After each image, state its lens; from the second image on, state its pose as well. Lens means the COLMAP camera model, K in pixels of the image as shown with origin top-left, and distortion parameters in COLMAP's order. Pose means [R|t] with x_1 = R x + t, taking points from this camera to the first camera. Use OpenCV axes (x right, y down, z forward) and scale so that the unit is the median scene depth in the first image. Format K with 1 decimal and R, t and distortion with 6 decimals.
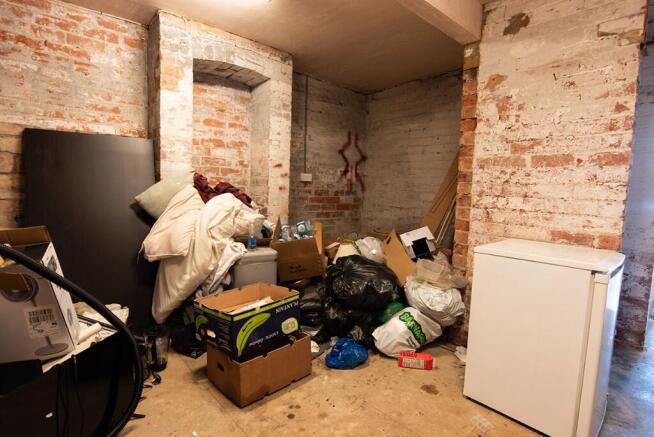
lens RADIAL K [[340.8, 0, 329.8], [0, 340.8, 219.0], [0, 0, 1]] dist [-0.053733, 0.030175]
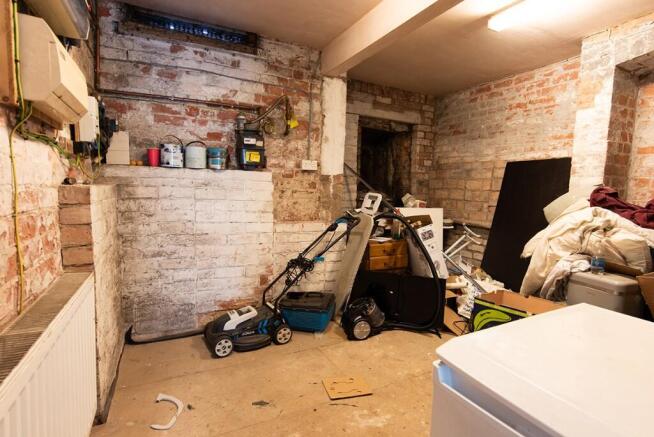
lens RADIAL K [[340.8, 0, 329.8], [0, 340.8, 219.0], [0, 0, 1]] dist [-0.053733, 0.030175]
pose [[-0.246972, 0.051503, -0.967653, 0.772100], [-0.124401, 0.988638, 0.084371, -0.031821], [0.961004, 0.141215, -0.237759, 0.544884]]
